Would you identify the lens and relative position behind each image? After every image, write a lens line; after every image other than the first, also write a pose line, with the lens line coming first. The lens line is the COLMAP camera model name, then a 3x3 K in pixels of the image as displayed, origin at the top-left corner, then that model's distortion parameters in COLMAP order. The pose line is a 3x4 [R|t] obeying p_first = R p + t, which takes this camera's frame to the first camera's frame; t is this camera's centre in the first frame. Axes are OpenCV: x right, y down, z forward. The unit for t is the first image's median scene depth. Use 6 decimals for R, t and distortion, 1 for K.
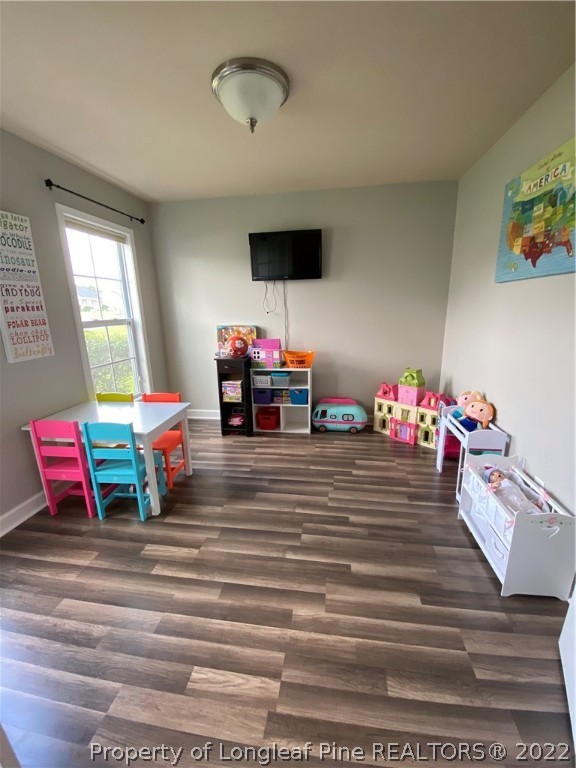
lens RADIAL K [[313.7, 0, 288.8], [0, 313.7, 382.2], [0, 0, 1]] dist [0.005483, -0.014472]
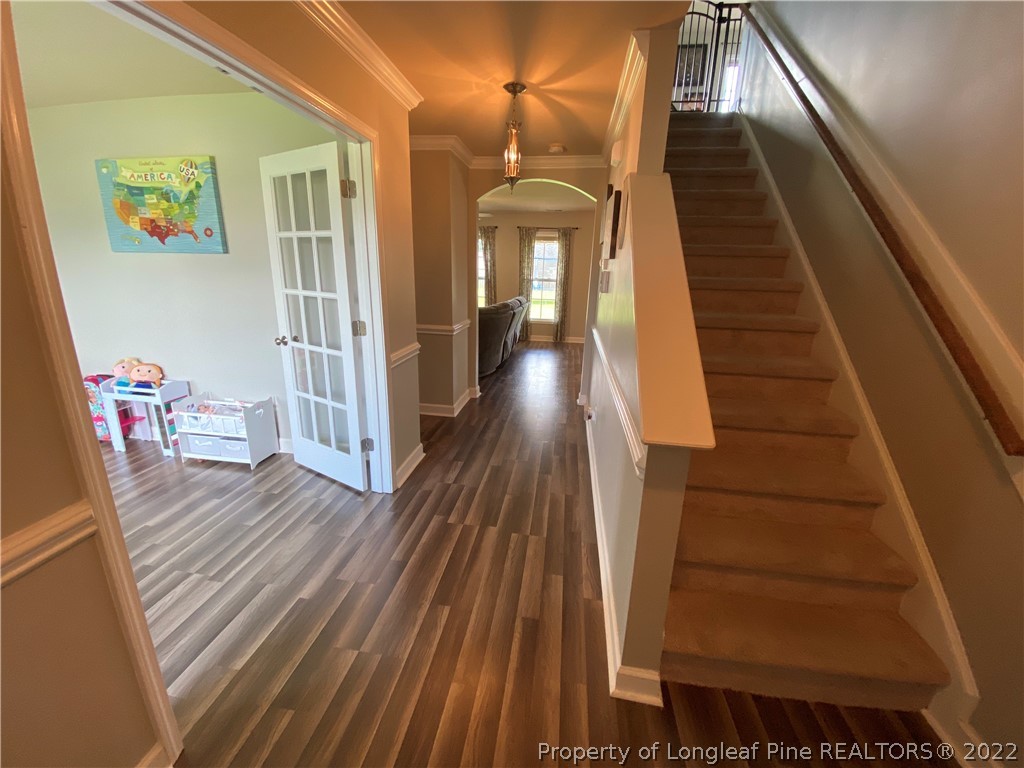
lens RADIAL K [[418.3, 0, 506.5], [0, 418.3, 383.0], [0, 0, 1]] dist [0.005483, -0.014472]
pose [[0.006137, -0.256418, 0.966546, -0.976937], [0.207432, 0.945867, 0.249615, 0.030673], [-0.978230, 0.198961, 0.058994, -0.349753]]
